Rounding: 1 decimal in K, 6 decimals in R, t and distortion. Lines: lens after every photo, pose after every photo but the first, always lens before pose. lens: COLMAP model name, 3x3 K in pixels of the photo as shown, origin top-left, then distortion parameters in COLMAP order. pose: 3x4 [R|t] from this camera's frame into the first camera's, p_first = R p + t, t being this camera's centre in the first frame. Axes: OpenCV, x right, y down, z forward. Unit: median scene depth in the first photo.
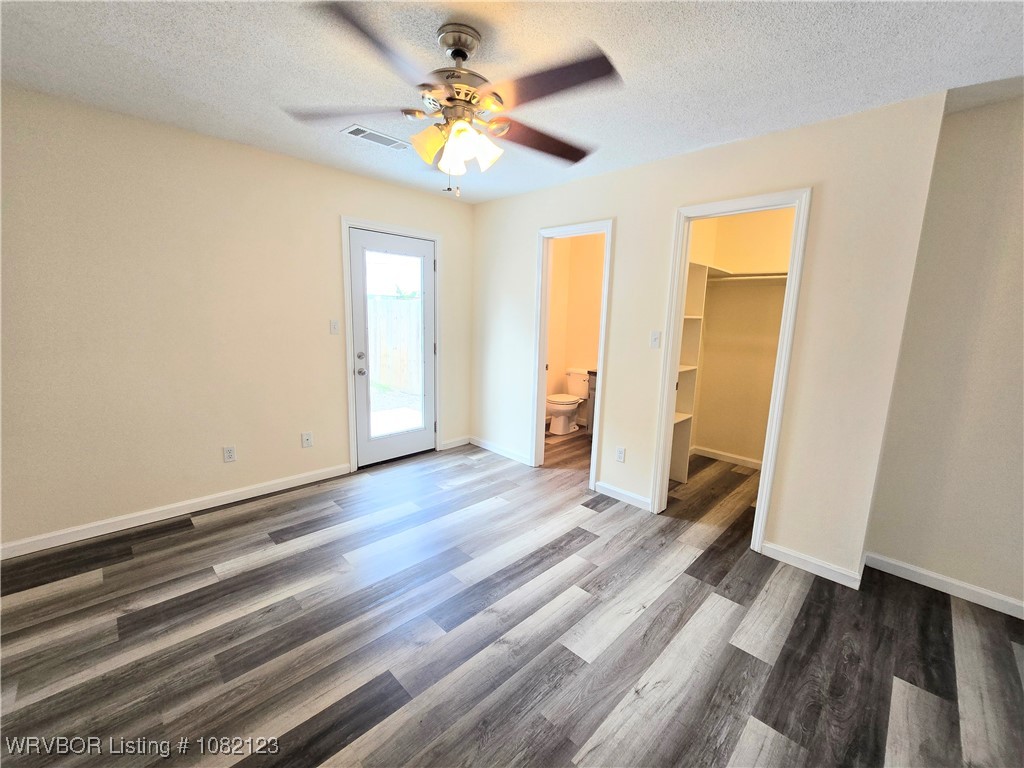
lens RADIAL K [[419.6, 0, 519.8], [0, 419.6, 381.4], [0, 0, 1]] dist [-0.005736, 0.000105]
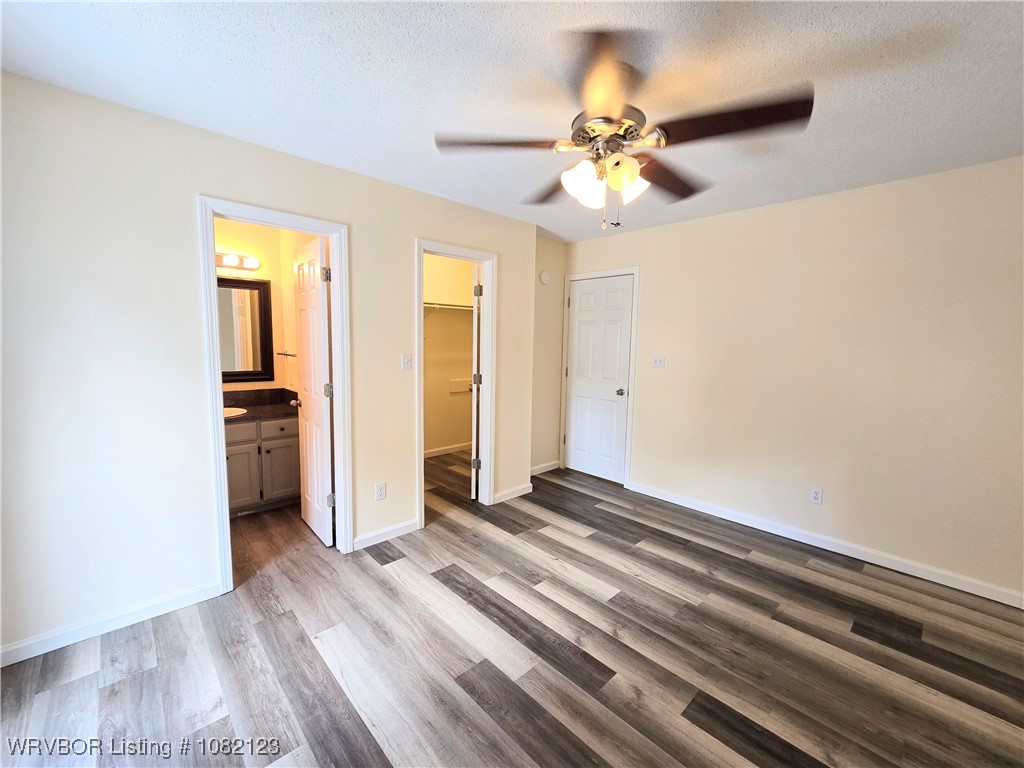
lens RADIAL K [[419.6, 0, 517.4], [0, 419.6, 383.7], [0, 0, 1]] dist [-0.005736, 0.000105]
pose [[0.033045, -0.136268, 0.990121, -0.863385], [0.144494, 0.980905, 0.130177, -0.181249], [-0.988954, 0.138765, 0.052104, 0.888059]]
